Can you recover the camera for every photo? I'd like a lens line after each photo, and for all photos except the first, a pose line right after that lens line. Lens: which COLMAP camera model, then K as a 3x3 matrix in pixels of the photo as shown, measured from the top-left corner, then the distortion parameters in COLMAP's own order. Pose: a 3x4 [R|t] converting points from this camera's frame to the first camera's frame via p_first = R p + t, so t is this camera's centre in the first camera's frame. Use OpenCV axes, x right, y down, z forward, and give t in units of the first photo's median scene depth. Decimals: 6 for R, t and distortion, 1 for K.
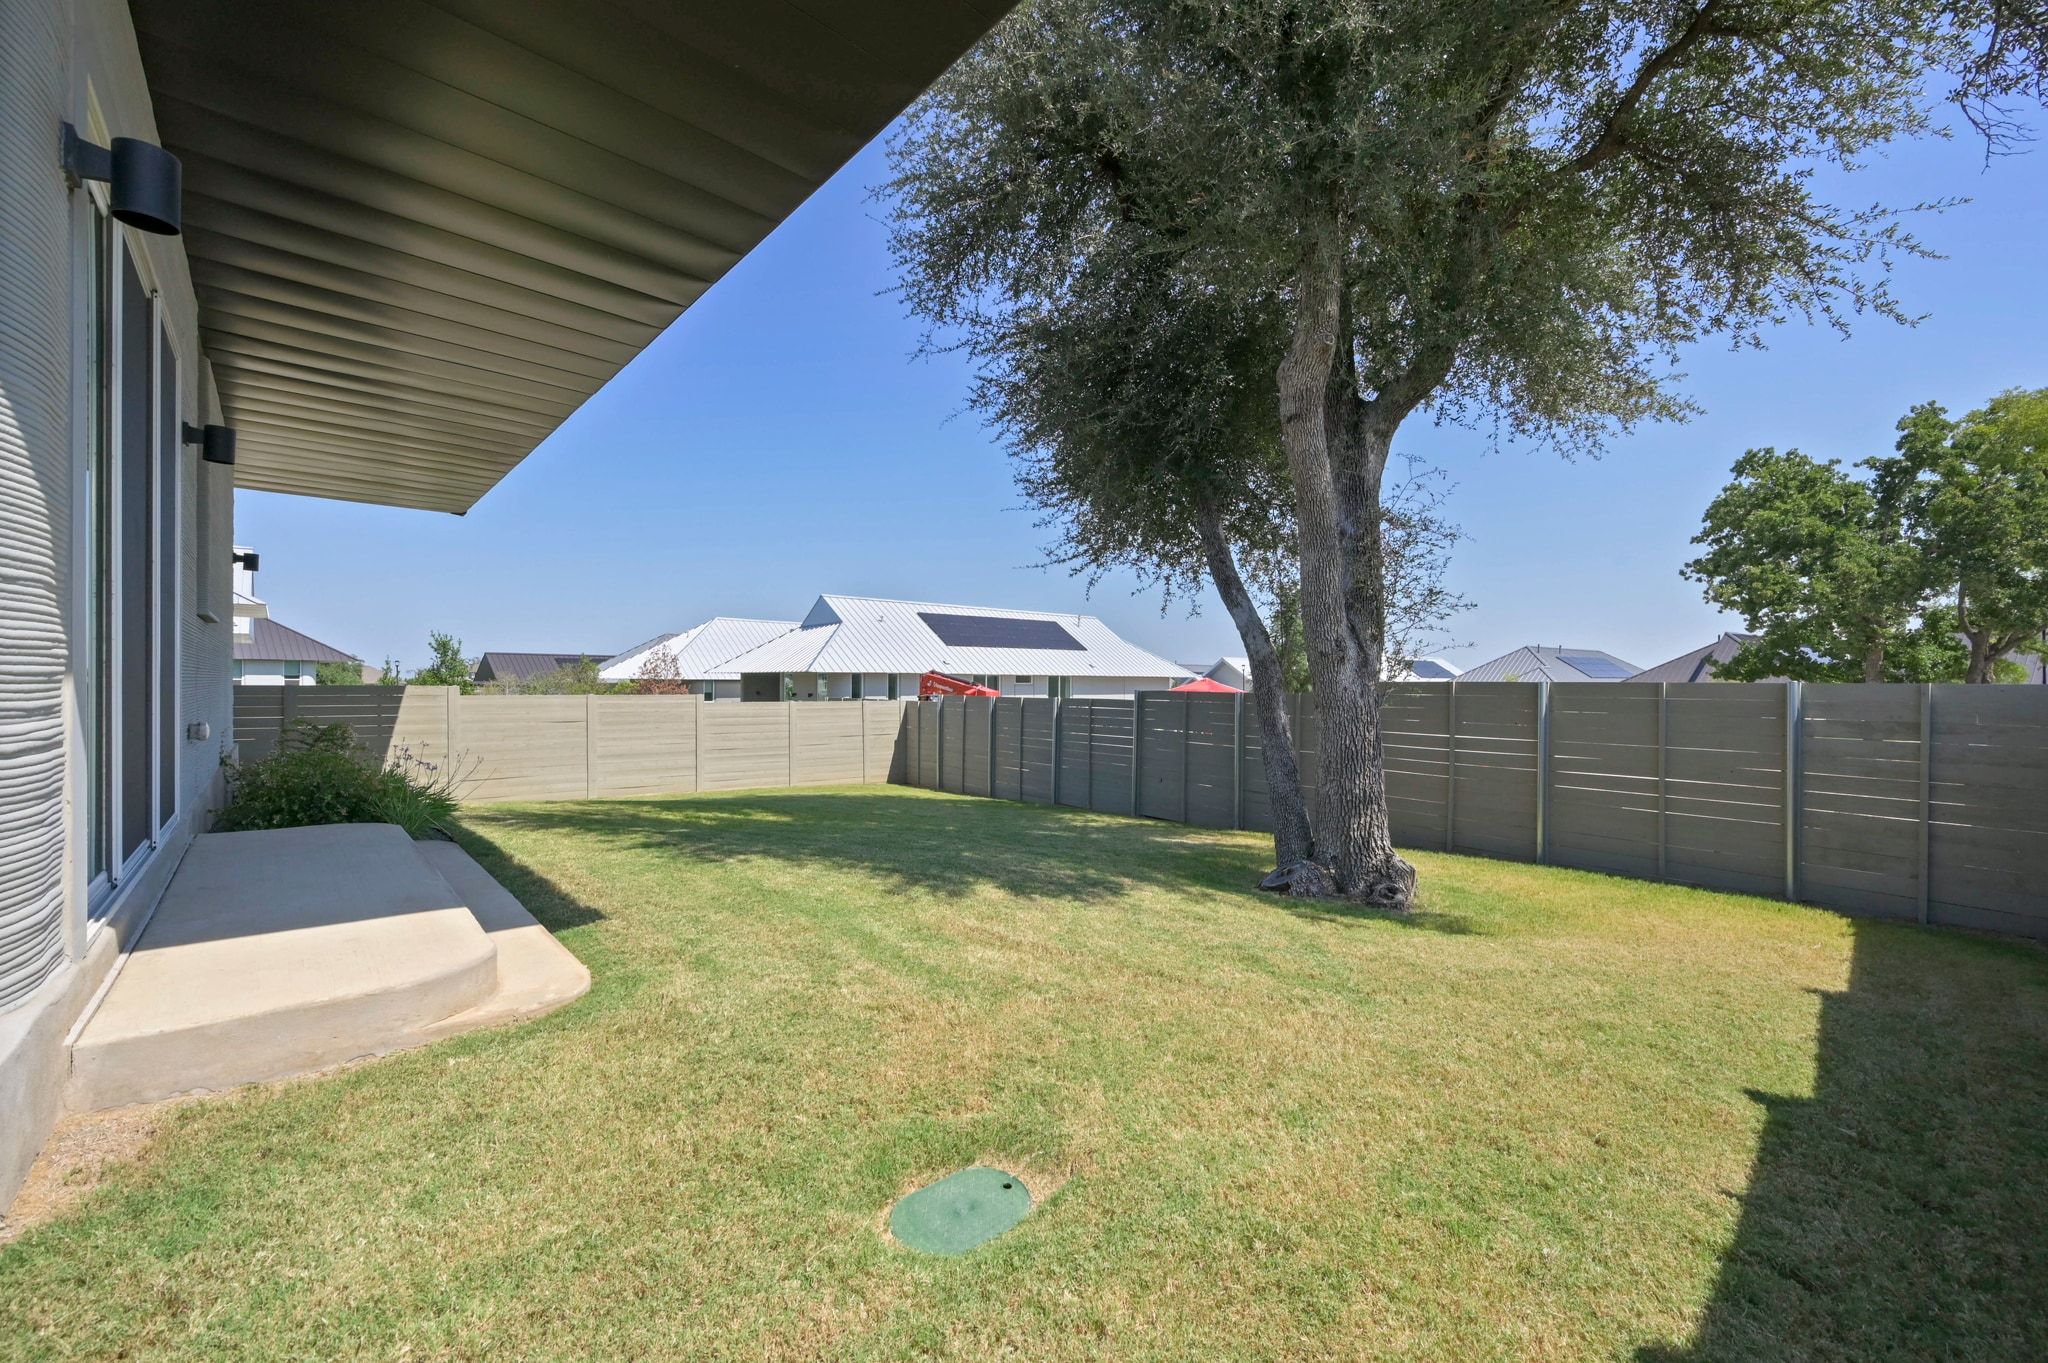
lens RADIAL K [[821.2, 0, 1024.0], [0, 821.2, 681.5], [0, 0, 1]] dist [-0.024542, -0.000112]
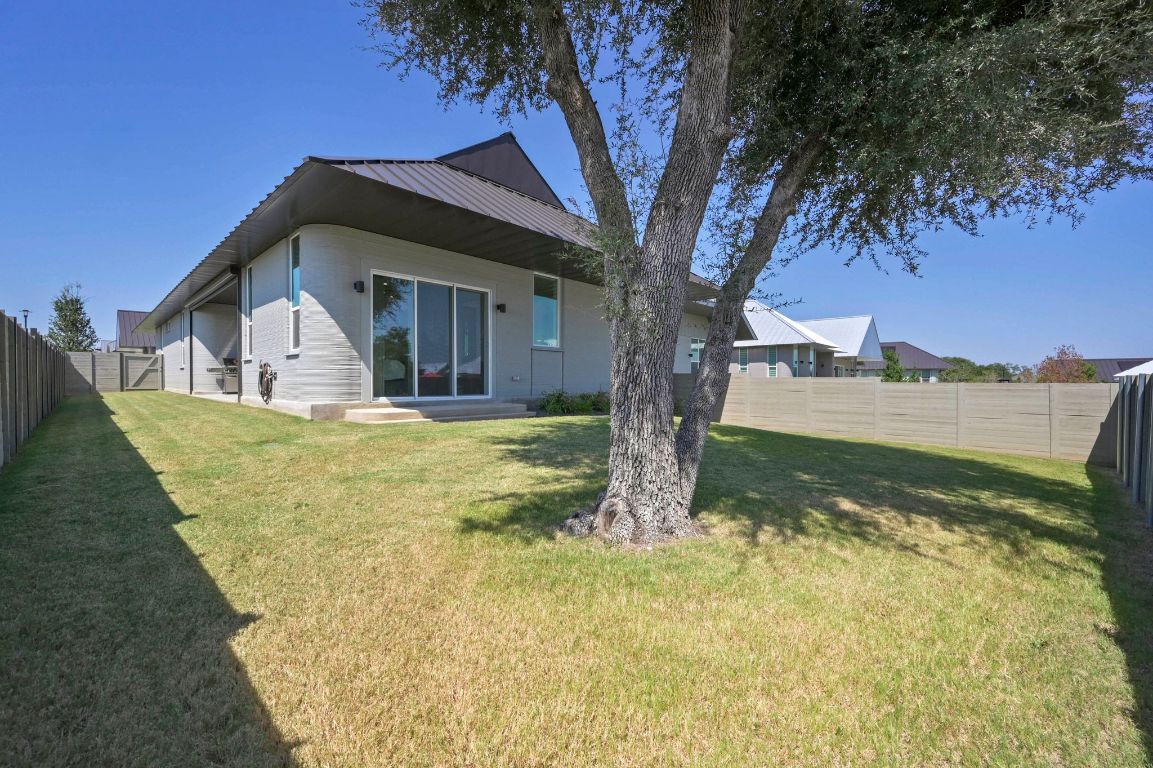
lens RADIAL K [[462.3, 0, 576.5], [0, 462.3, 384.0], [0, 0, 1]] dist [-0.024542, -0.000112]
pose [[0.101854, -0.000924, -0.994799, 0.410152], [-0.008104, 0.999966, -0.001758, 0.035635], [0.994766, 0.008241, 0.101843, 0.351027]]
